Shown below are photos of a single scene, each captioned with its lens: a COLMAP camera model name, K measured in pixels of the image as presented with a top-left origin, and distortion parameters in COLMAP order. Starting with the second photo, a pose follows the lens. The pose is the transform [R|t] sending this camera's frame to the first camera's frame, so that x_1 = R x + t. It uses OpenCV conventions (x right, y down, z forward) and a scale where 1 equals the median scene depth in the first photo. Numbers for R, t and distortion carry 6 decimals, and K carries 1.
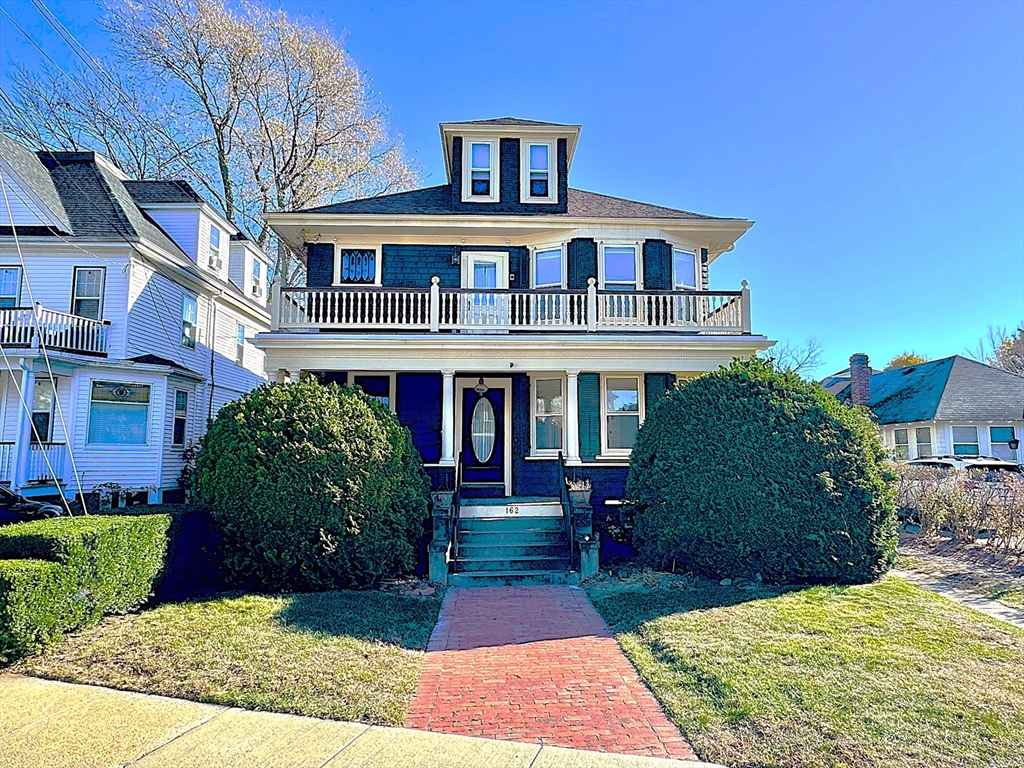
lens RADIAL K [[651.1, 0, 512.0], [0, 651.1, 384.0], [0, 0, 1]] dist [0.005713, 0.001179]
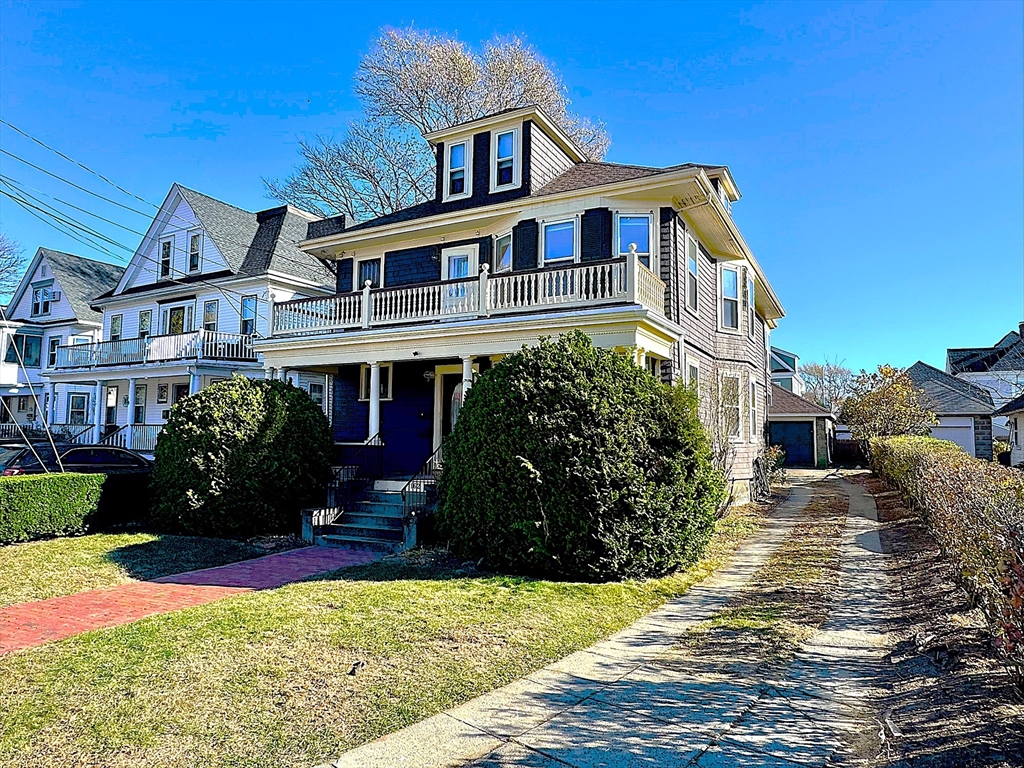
lens RADIAL K [[651.1, 0, 512.0], [0, 651.1, 384.0], [0, 0, 1]] dist [0.005713, 0.001179]
pose [[0.870430, -0.042286, -0.490472, 0.562194], [0.062559, 0.997728, 0.025003, 0.004895], [0.488300, -0.052447, 0.871098, 0.086874]]
